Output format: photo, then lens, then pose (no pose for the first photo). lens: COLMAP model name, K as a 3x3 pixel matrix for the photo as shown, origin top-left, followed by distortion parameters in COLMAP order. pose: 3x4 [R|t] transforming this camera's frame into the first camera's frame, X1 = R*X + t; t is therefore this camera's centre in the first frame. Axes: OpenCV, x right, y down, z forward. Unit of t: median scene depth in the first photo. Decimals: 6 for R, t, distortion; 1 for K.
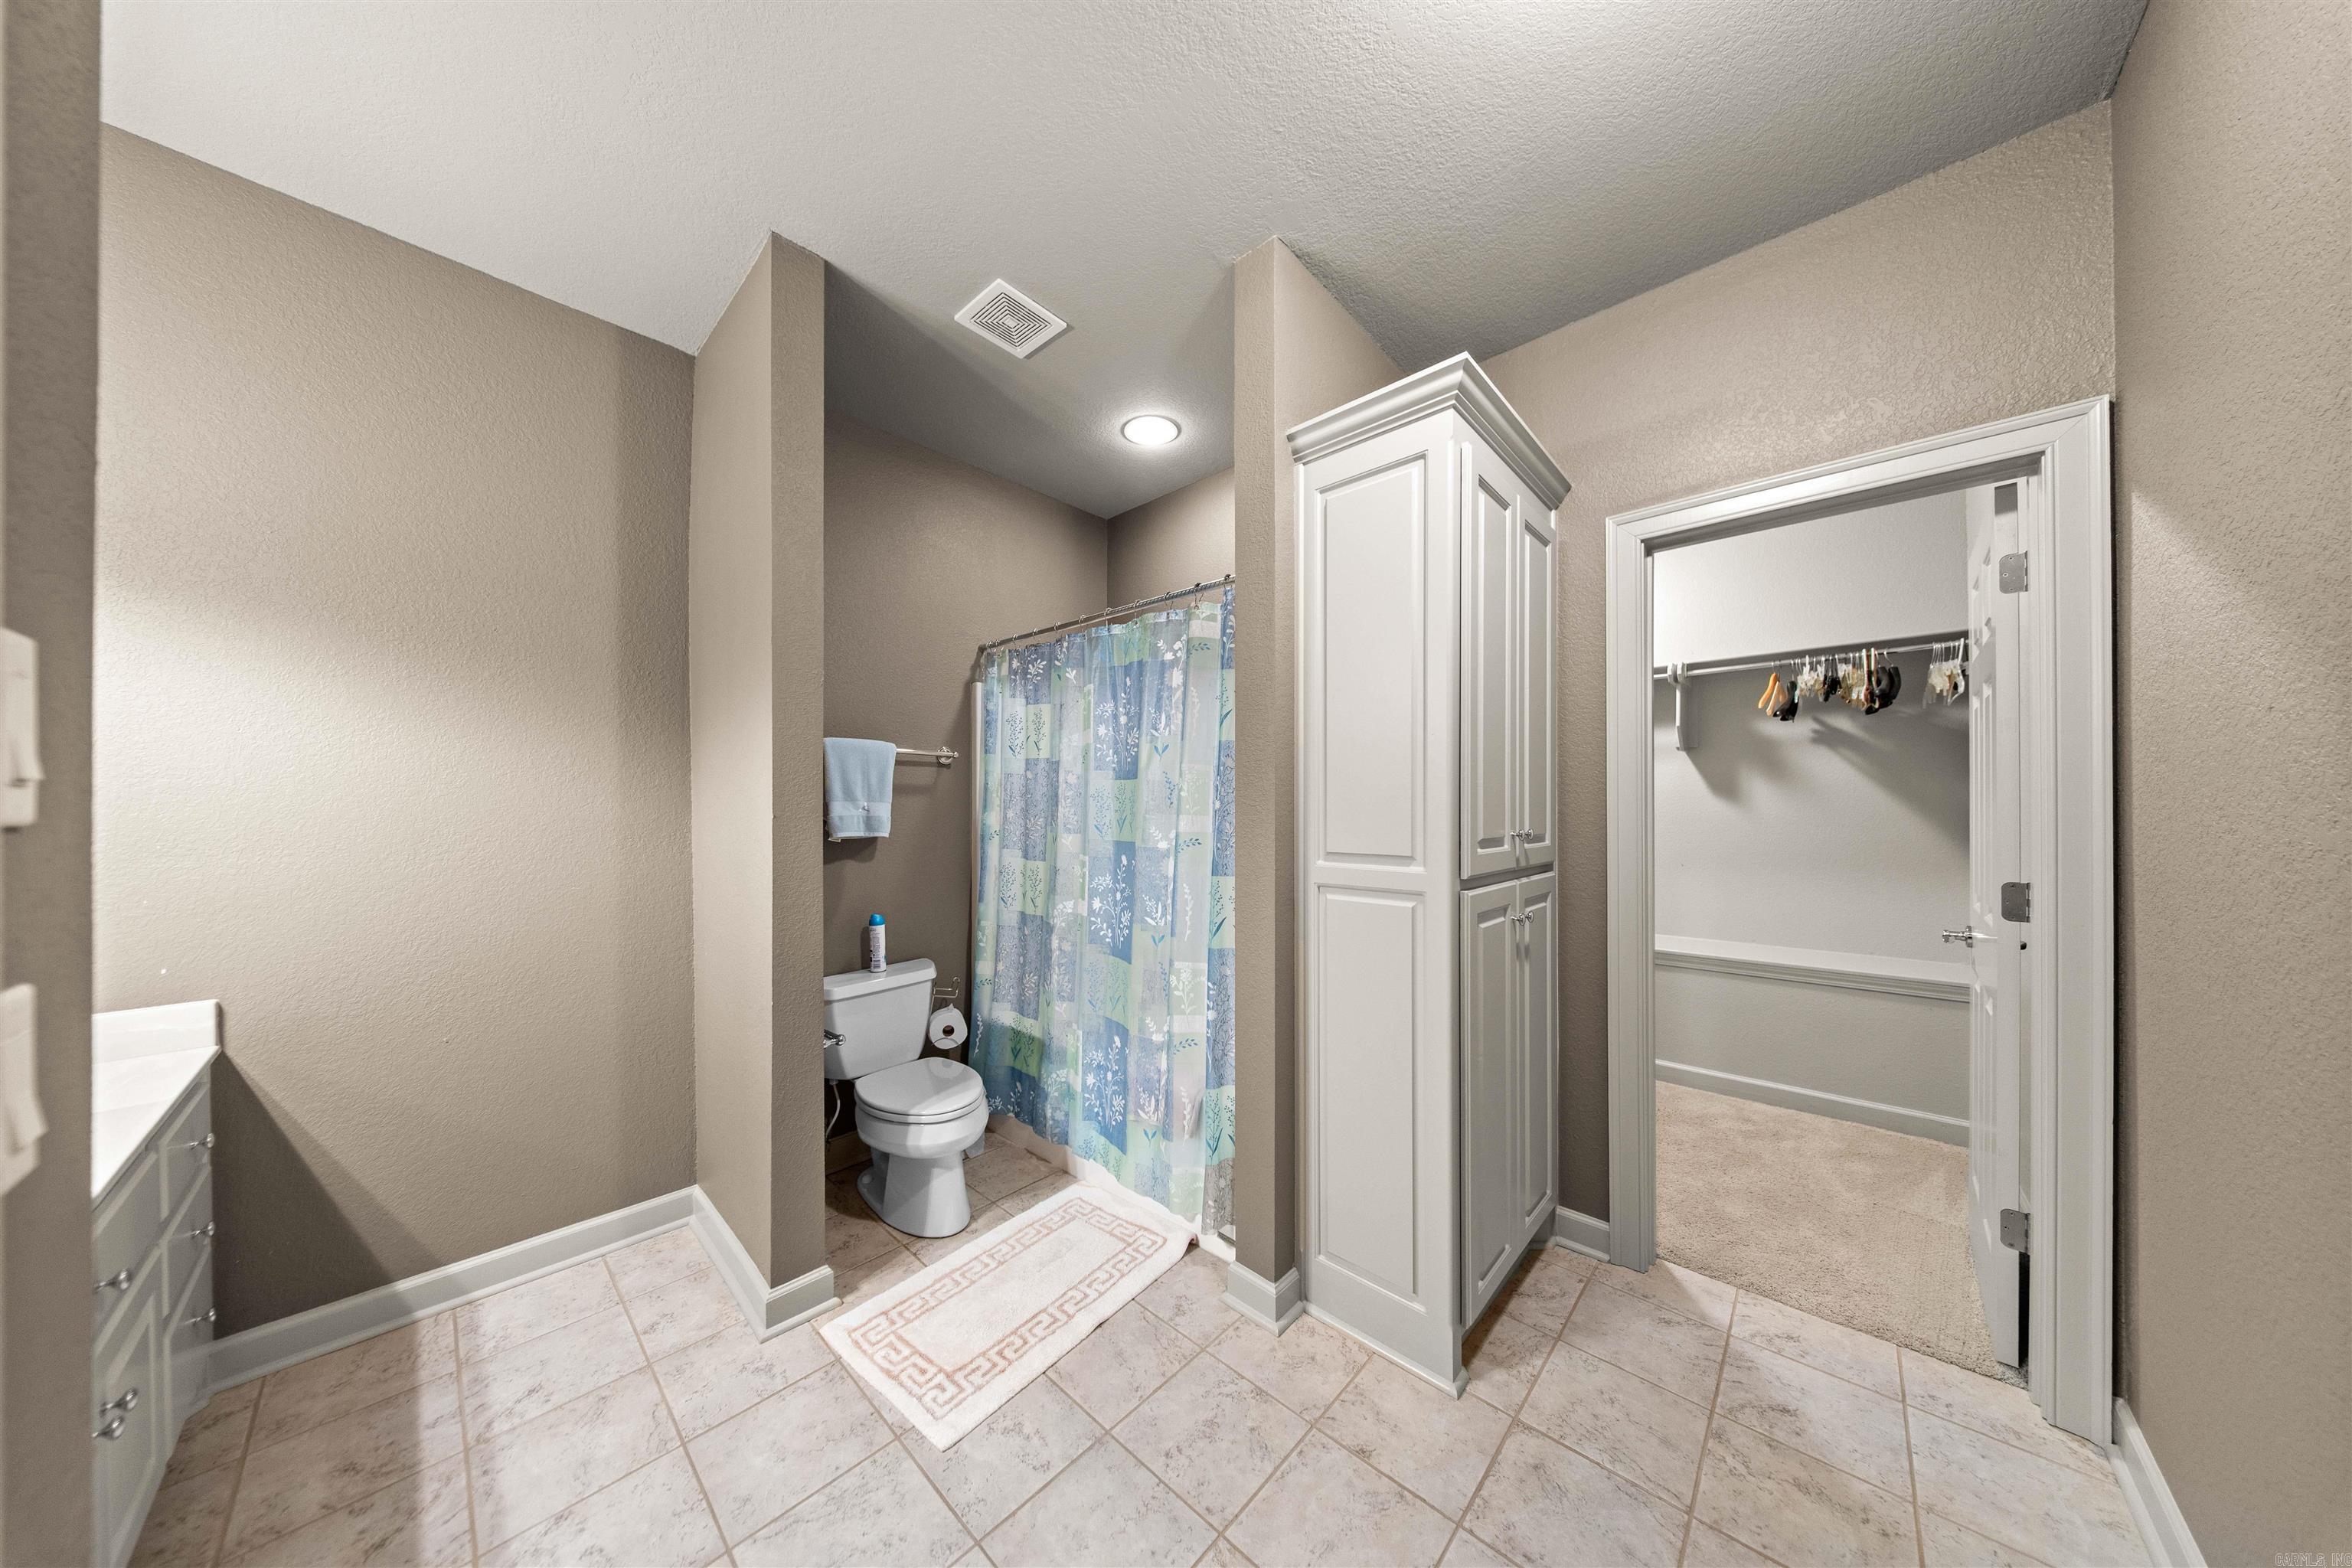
lens RADIAL K [[706.9, 0, 1172.5], [0, 706.9, 803.1], [0, 0, 1]] dist [-0.000079, -0.000011]
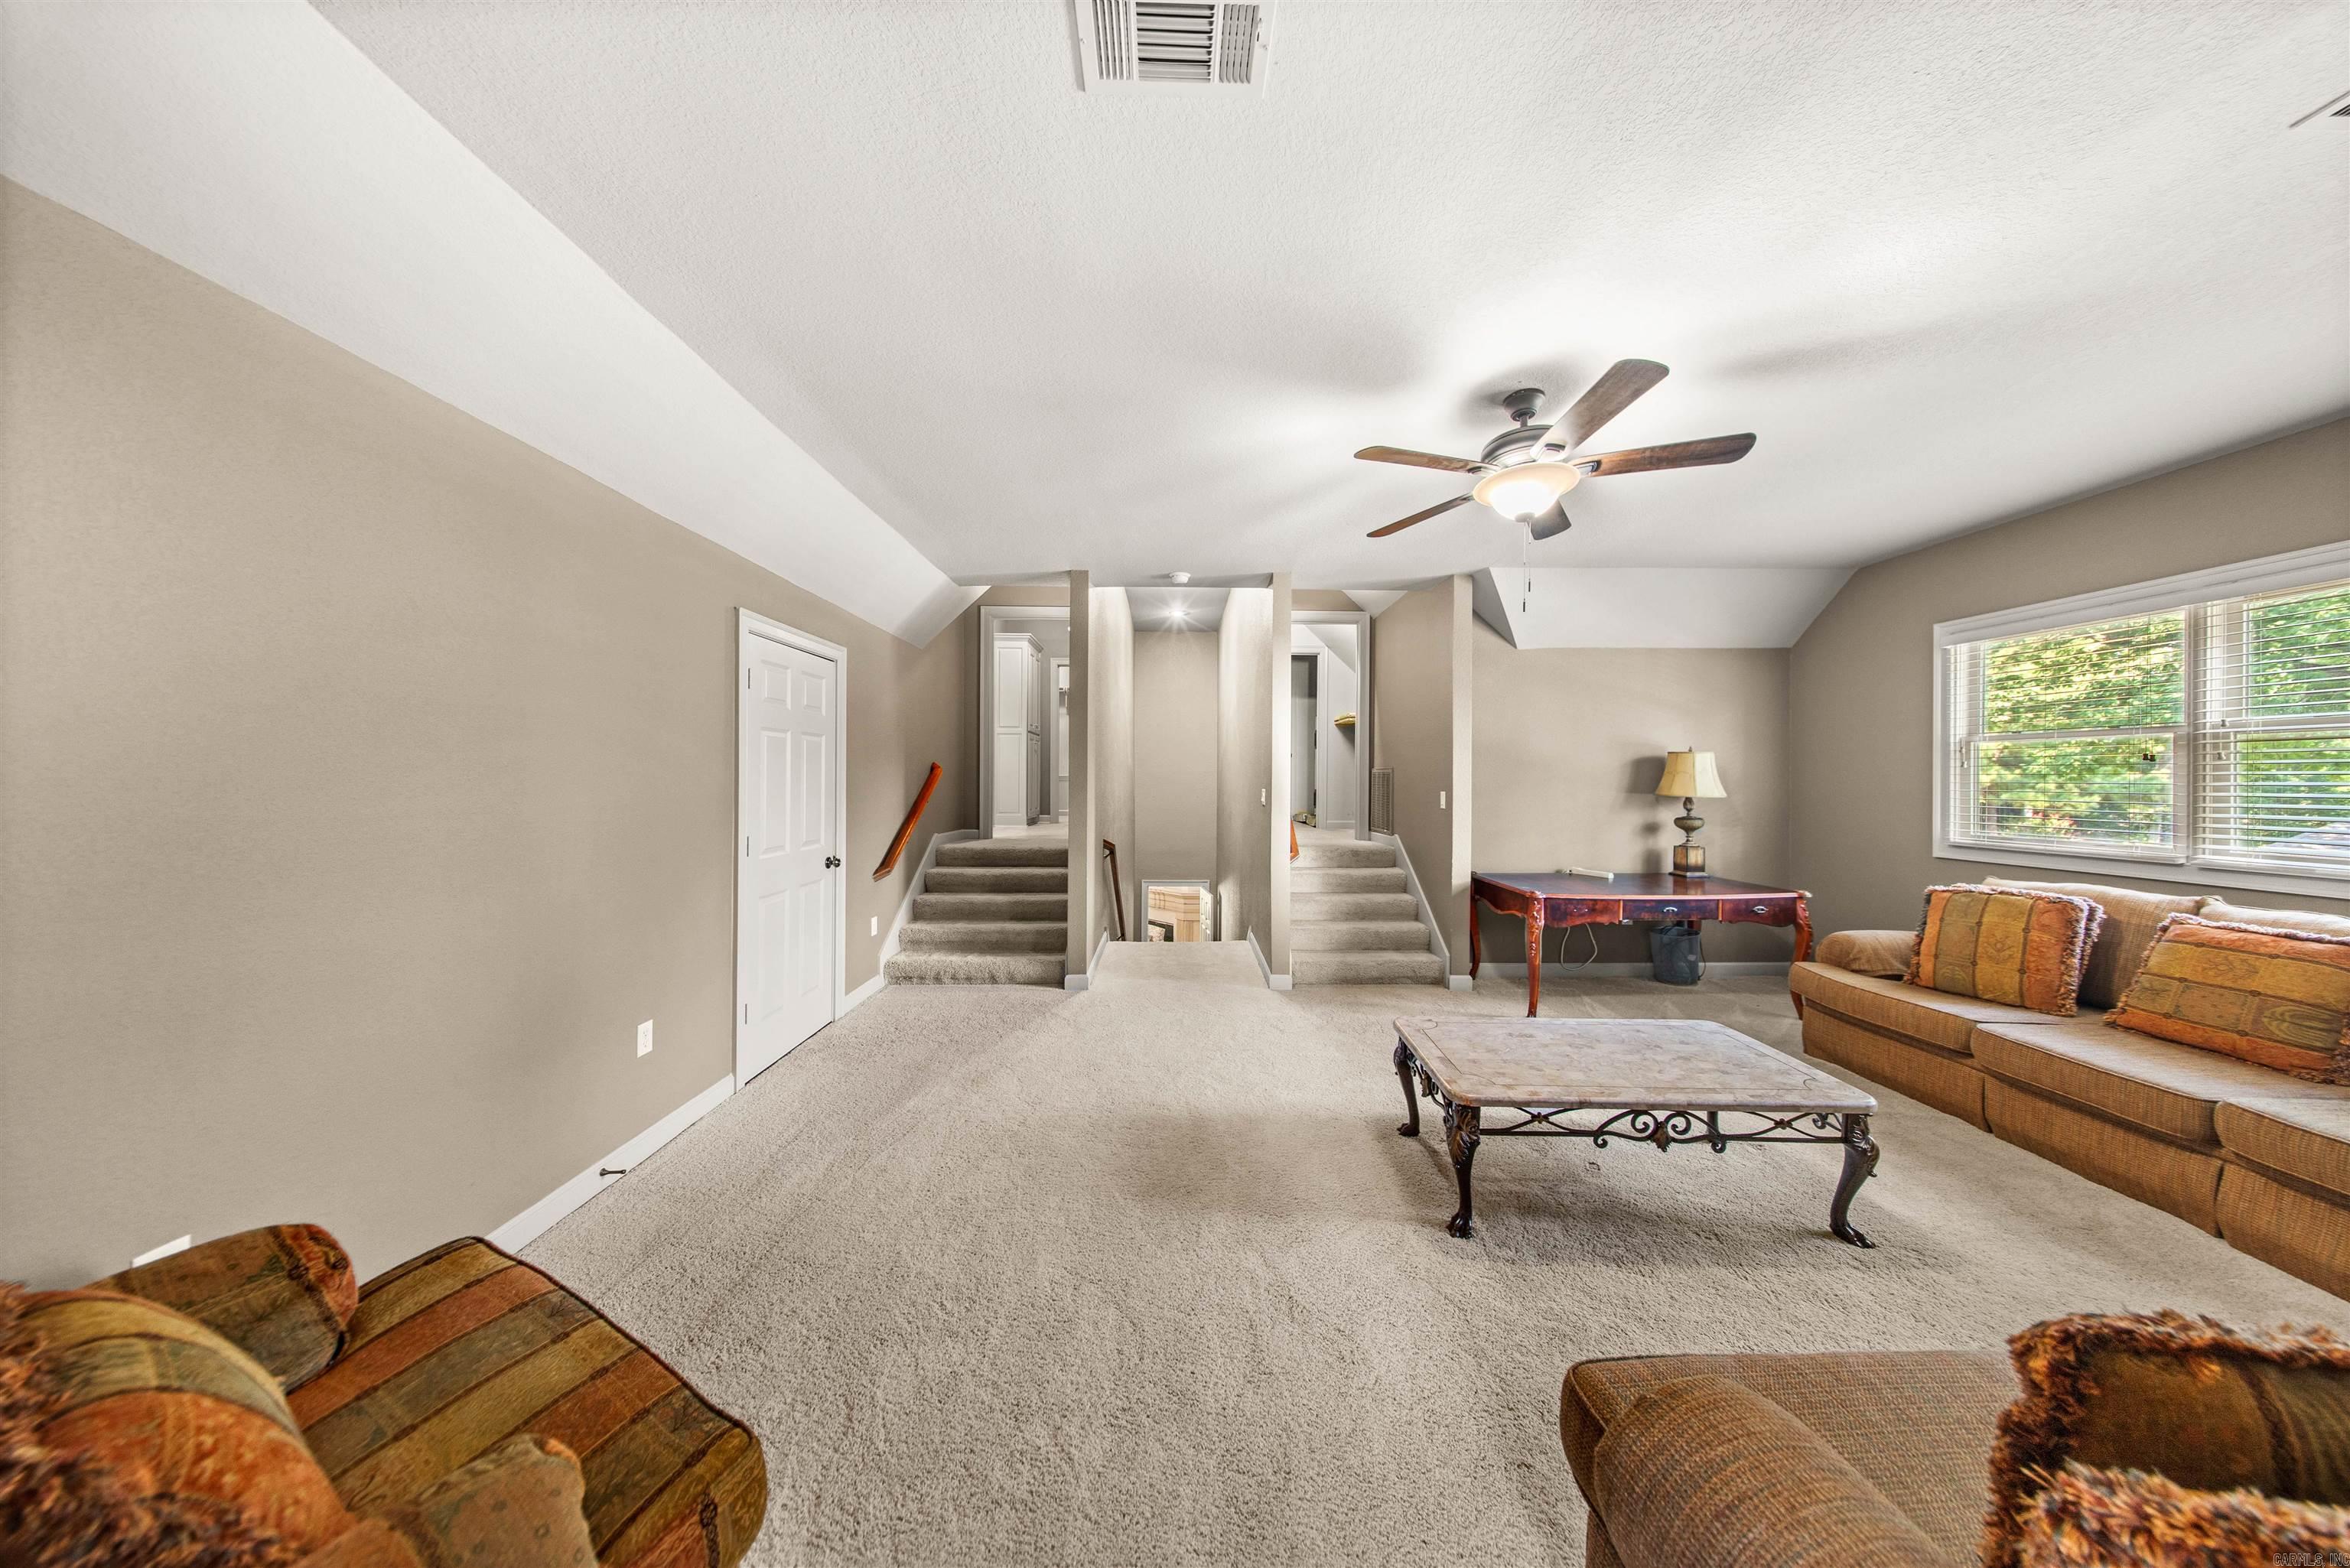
lens RADIAL K [[654.9, 0, 1175.0], [0, 654.9, 784.0], [0, 0, 1]] dist [0.000114, 0.000003]
pose [[0.715591, -0.003788, 0.698510, -1.168755], [-0.004900, 0.999933, 0.010443, 0.238407], [-0.698503, -0.010895, 0.715525, -1.709539]]
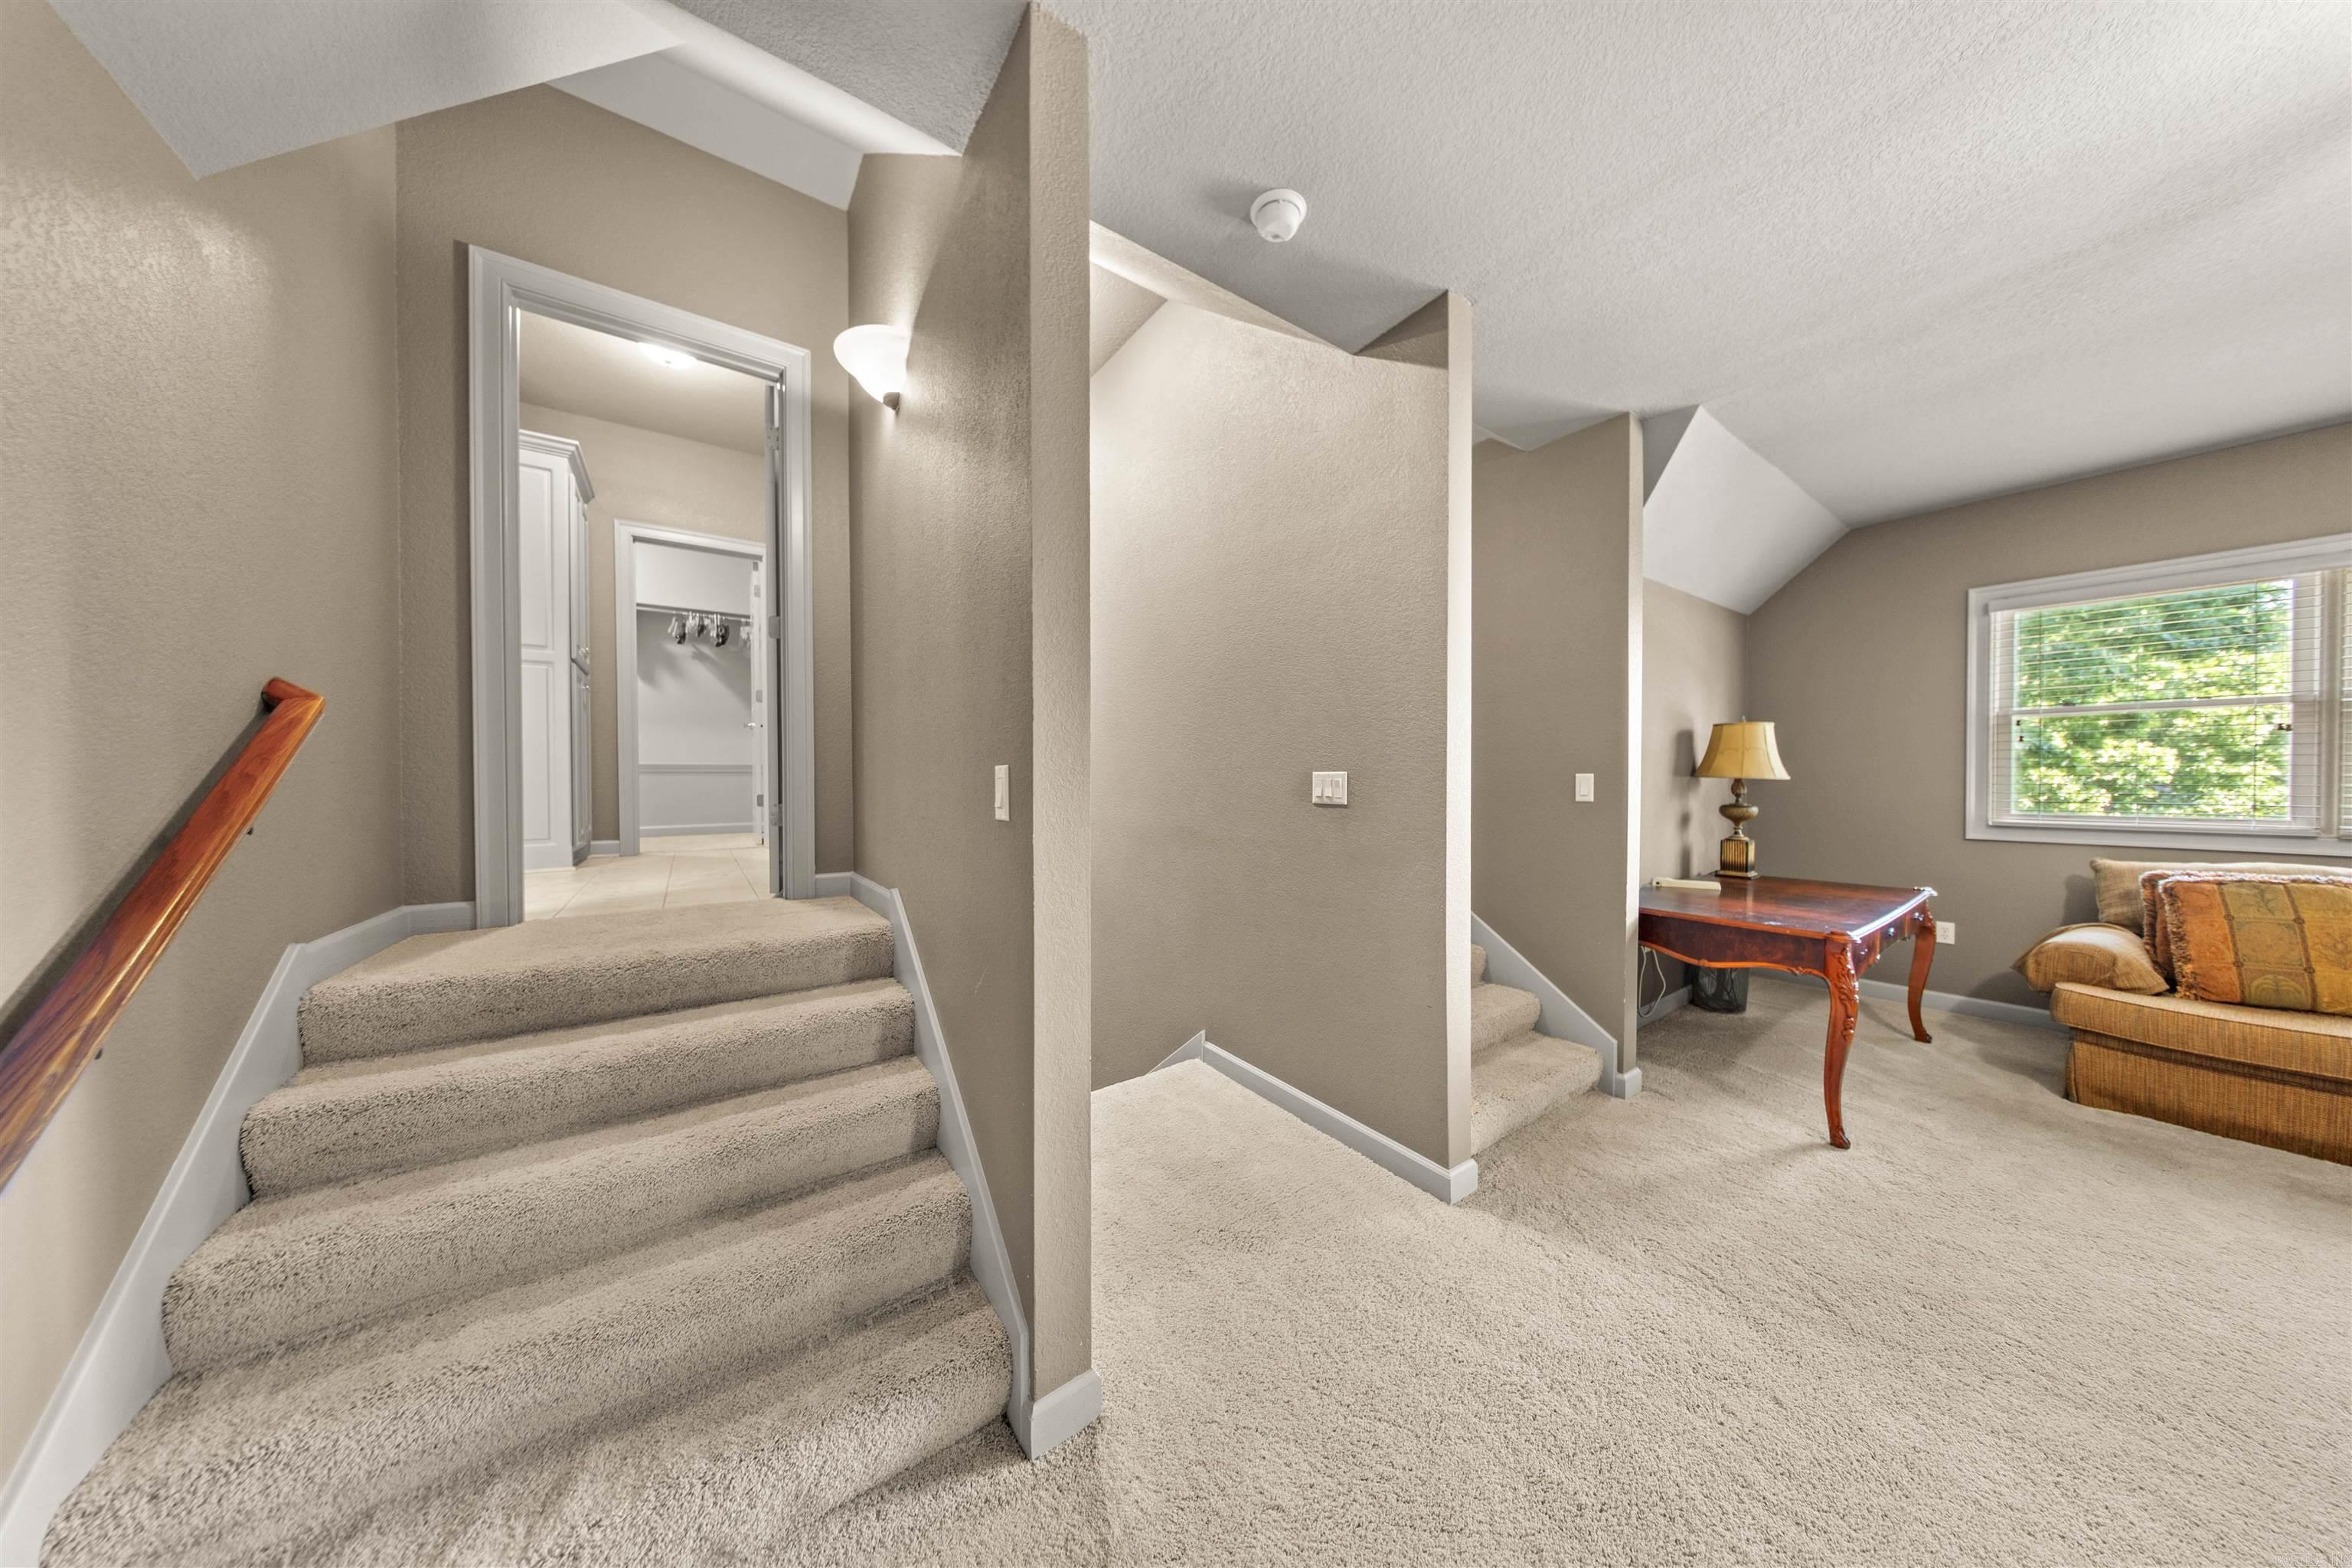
lens RADIAL K [[688.0, 0, 1179.3], [0, 688.0, 785.7], [0, 0, 1]] dist [0.000265, -0.000002]
pose [[0.198930, -0.013798, 0.979917, -0.780519], [-0.000147, 0.999900, 0.014109, 0.269108], [-0.980014, -0.002951, 0.198908, -0.783637]]
